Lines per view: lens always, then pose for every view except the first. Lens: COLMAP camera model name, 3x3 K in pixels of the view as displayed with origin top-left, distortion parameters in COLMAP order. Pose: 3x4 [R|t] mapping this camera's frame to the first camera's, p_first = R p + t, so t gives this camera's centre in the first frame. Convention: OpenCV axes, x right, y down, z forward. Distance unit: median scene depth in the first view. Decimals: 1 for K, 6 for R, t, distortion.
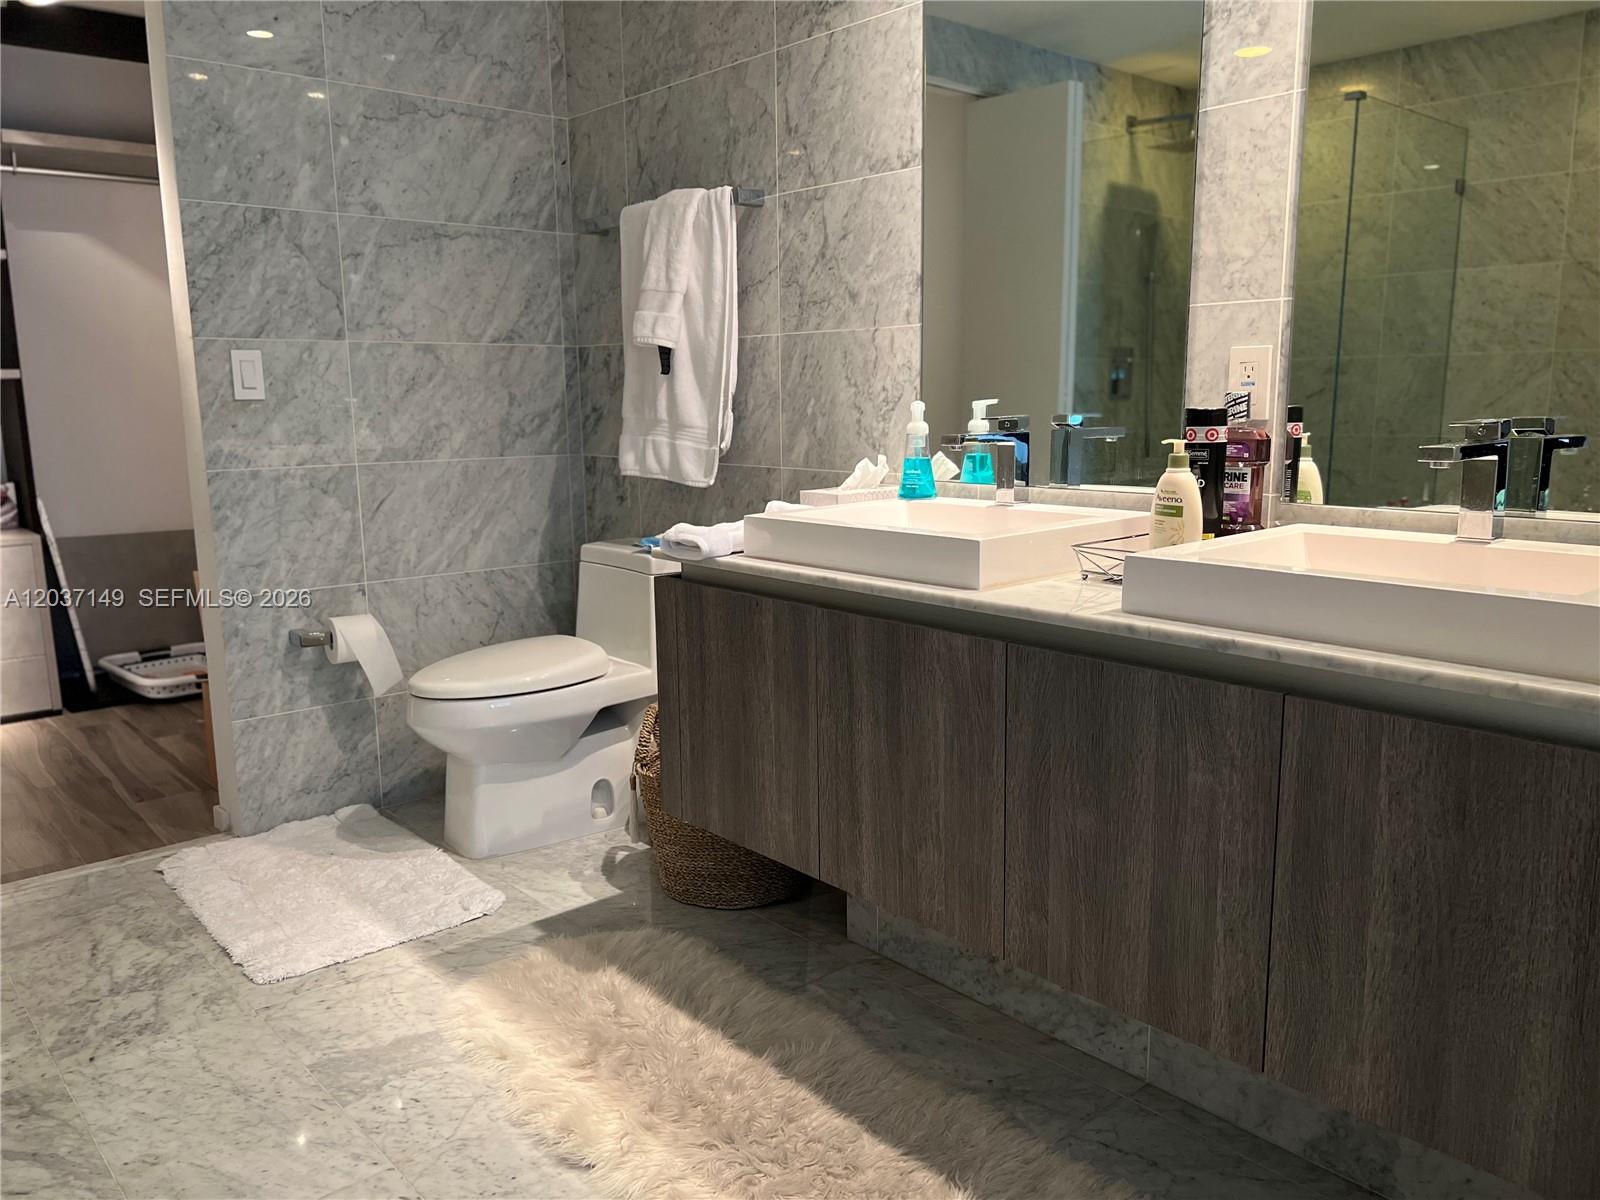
lens RADIAL K [[1206.0, 0, 807.1], [0, 1206.0, 595.4], [0, 0, 1]] dist [0.046637, -0.039422]
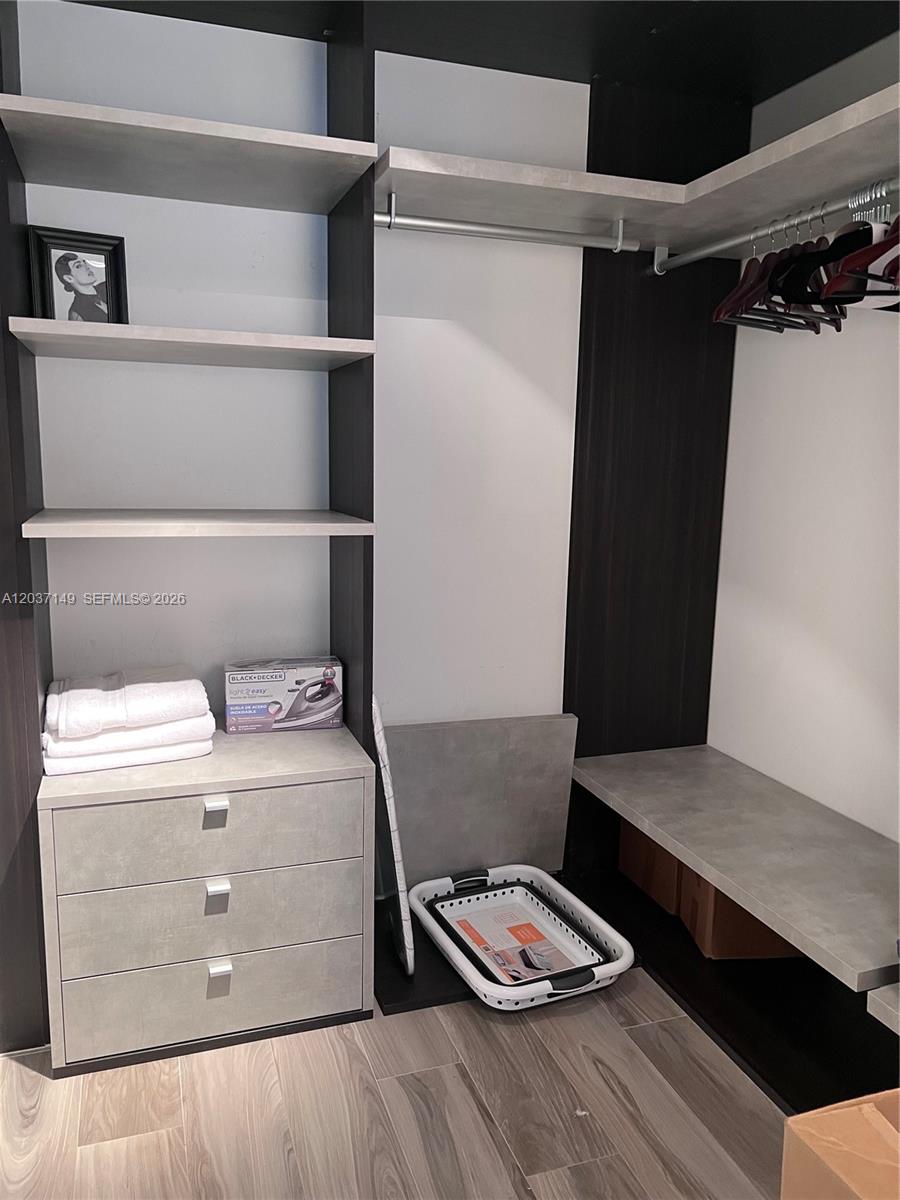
lens RADIAL K [[904.5, 0, 447.4], [0, 904.5, 603.8], [0, 0, 1]] dist [0.046637, -0.039422]
pose [[0.923116, 0.090887, -0.373627, -0.401708], [-0.096751, 0.995304, 0.003072, -0.136615], [0.372152, 0.033313, 0.927574, 0.535302]]
